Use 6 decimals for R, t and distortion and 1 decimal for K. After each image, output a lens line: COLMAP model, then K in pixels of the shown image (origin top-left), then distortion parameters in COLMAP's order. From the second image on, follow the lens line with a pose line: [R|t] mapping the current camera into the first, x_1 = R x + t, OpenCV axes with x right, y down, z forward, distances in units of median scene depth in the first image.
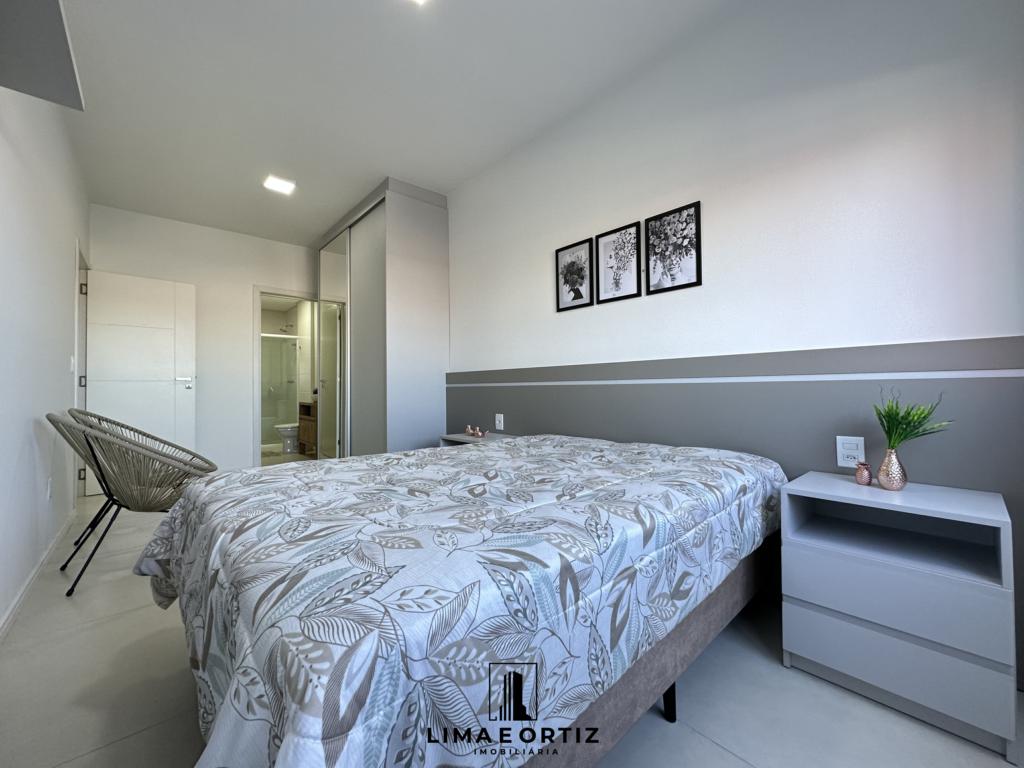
lens RADIAL K [[408.9, 0, 512.8], [0, 408.9, 382.9], [0, 0, 1]] dist [-0.003533, 0.000612]
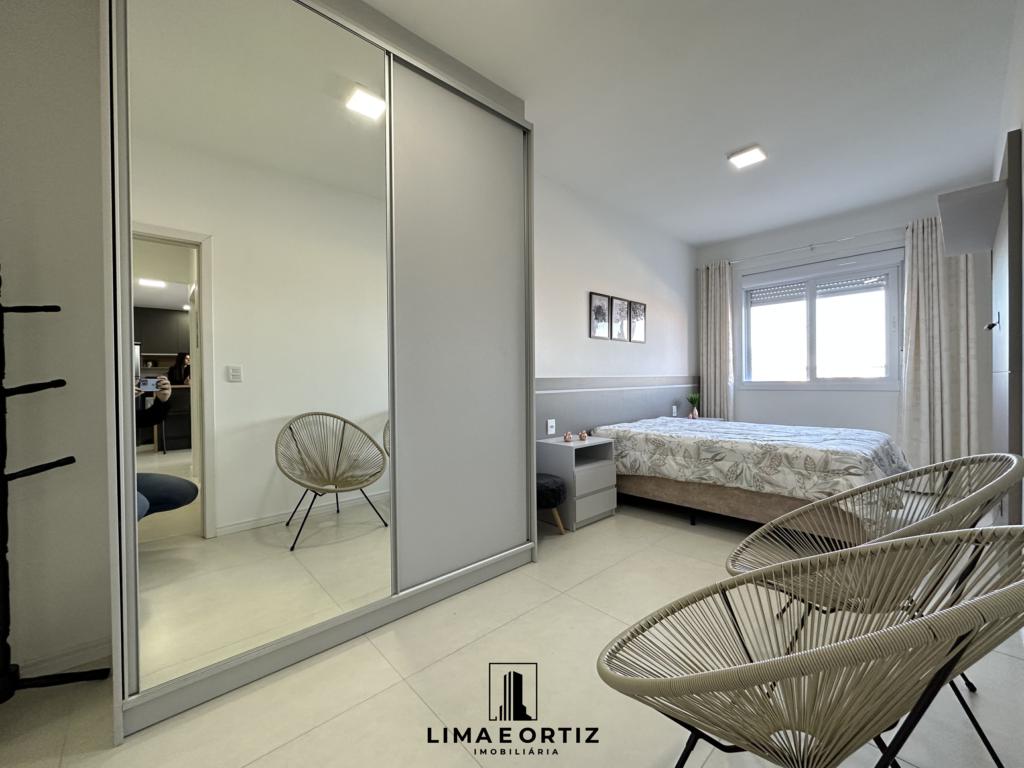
lens RADIAL K [[408.9, 0, 512.8], [0, 408.9, 382.9], [0, 0, 1]] dist [-0.003533, 0.000612]
pose [[-0.009282, 0.000341, 0.999957, -1.349444], [0.000272, 1.000000, -0.000339, -0.022503], [-0.999957, 0.000269, -0.009282, 1.366454]]
